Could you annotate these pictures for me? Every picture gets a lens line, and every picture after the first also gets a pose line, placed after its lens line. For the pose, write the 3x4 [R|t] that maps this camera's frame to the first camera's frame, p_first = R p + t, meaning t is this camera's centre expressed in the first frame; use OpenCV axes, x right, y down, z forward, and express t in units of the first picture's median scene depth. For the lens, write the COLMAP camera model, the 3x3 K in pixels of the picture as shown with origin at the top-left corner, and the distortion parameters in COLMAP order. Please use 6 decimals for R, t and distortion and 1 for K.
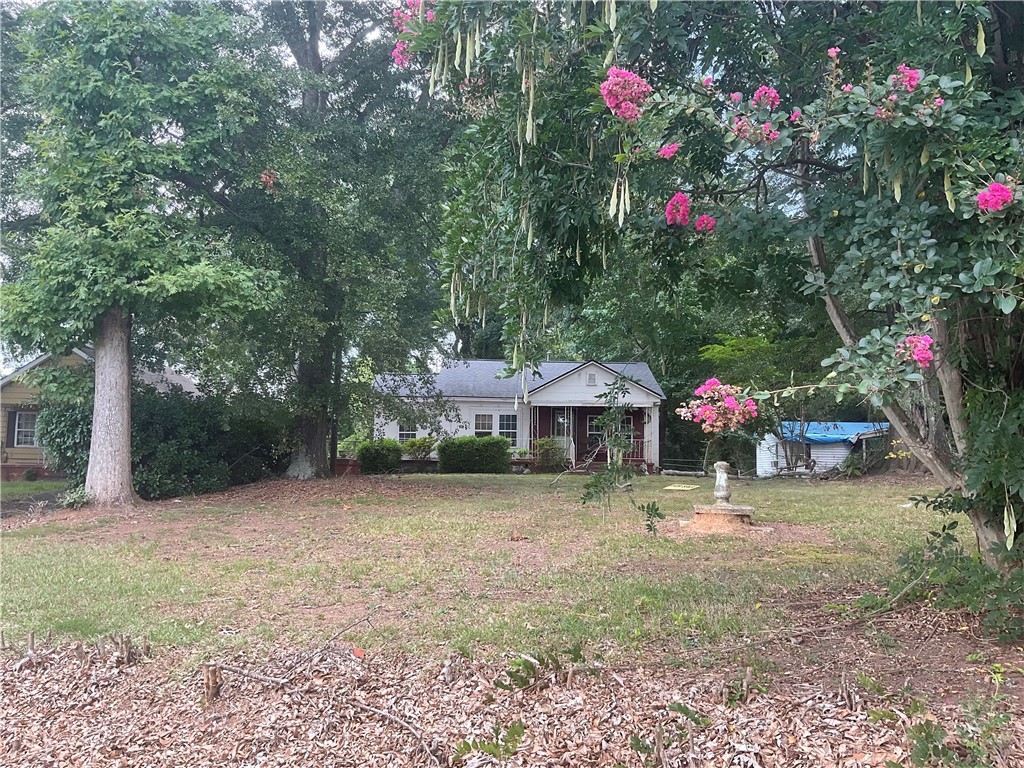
lens RADIAL K [[901.2, 0, 517.4], [0, 901.2, 371.8], [0, 0, 1]] dist [0.082165, -0.196577]
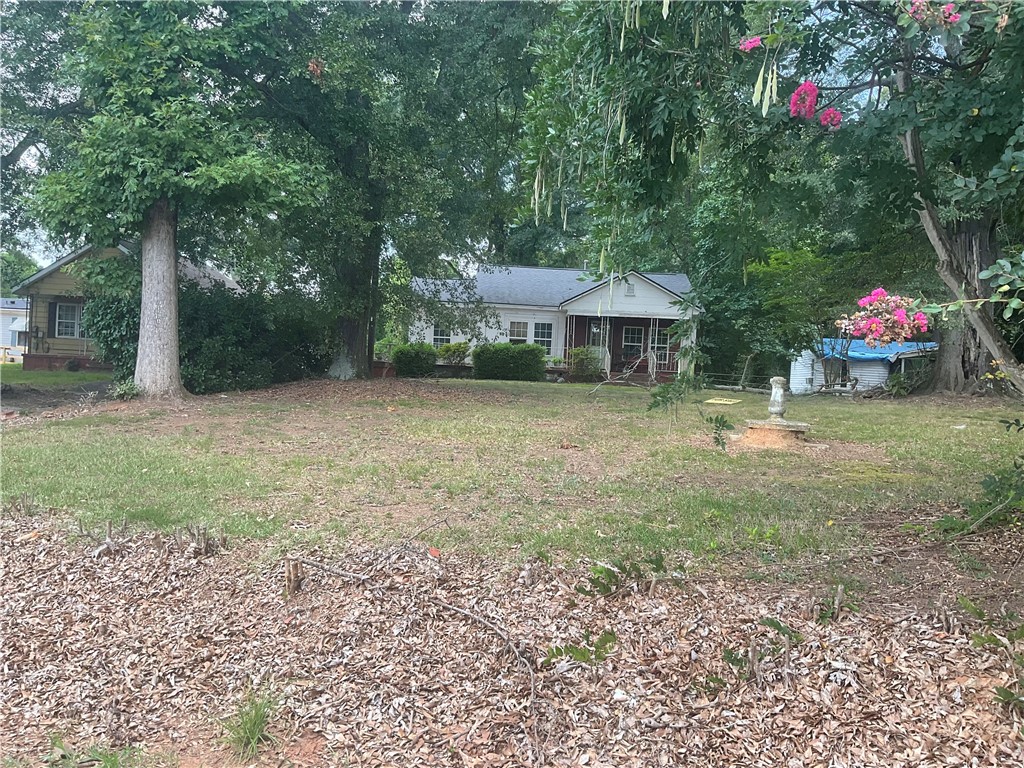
lens RADIAL K [[902.5, 0, 512.0], [0, 902.5, 384.0], [0, 0, 1]] dist [0.093440, -0.224274]
pose [[0.998750, 0.035398, -0.035286, -0.022389], [-0.031105, 0.992811, 0.115580, 0.002226], [0.039124, -0.114338, 0.992671, 0.011222]]
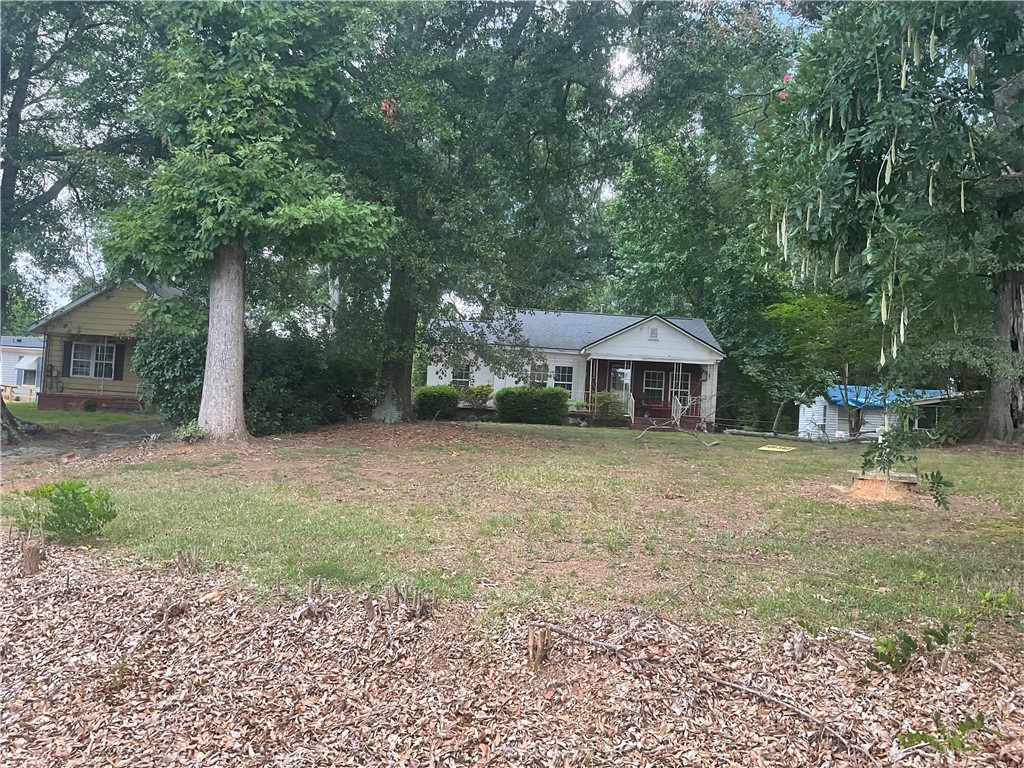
lens RADIAL K [[902.5, 0, 512.0], [0, 902.5, 384.0], [0, 0, 1]] dist [0.093440, -0.224274]
pose [[0.998663, 0.043467, -0.027987, -0.118588], [-0.041468, 0.996793, 0.068438, 0.005061], [0.030872, -0.067186, 0.997263, 0.031718]]
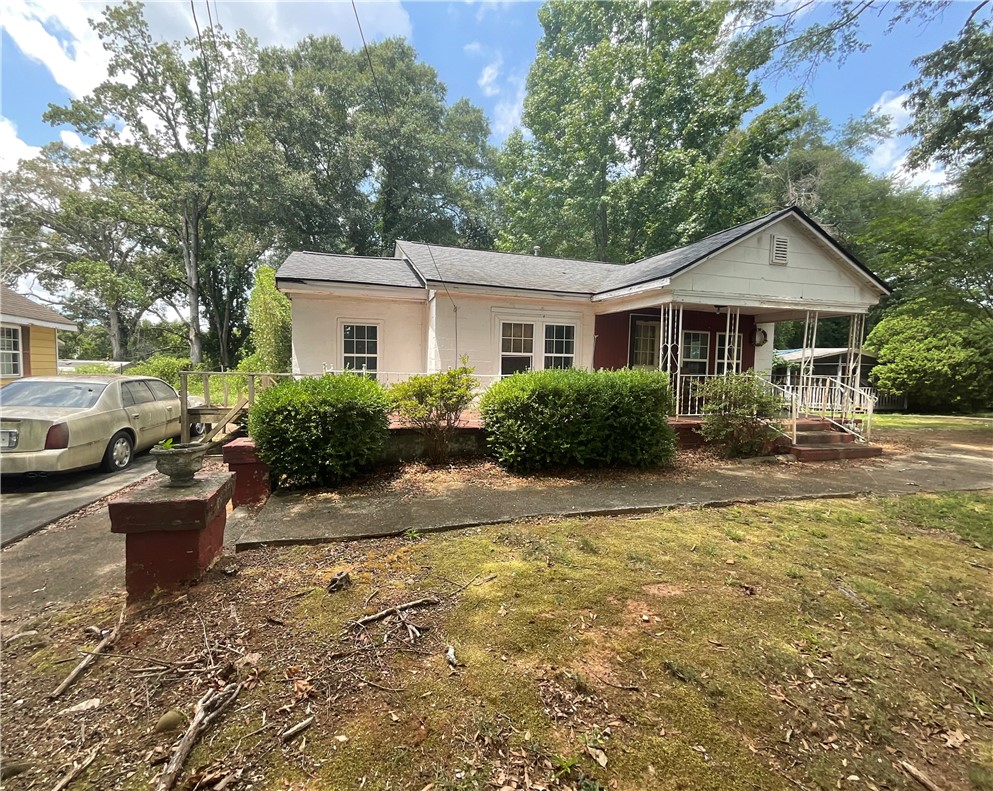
lens RADIAL K [[462.9, 0, 496.5], [0, 462.9, 395.5], [0, 0, 1]] dist [0.000277, 0.000017]
pose [[0.967049, -0.008202, 0.254457, -0.372265], [-0.030935, 0.988290, 0.149421, 0.150109], [-0.252703, -0.152370, 0.955471, 2.242829]]
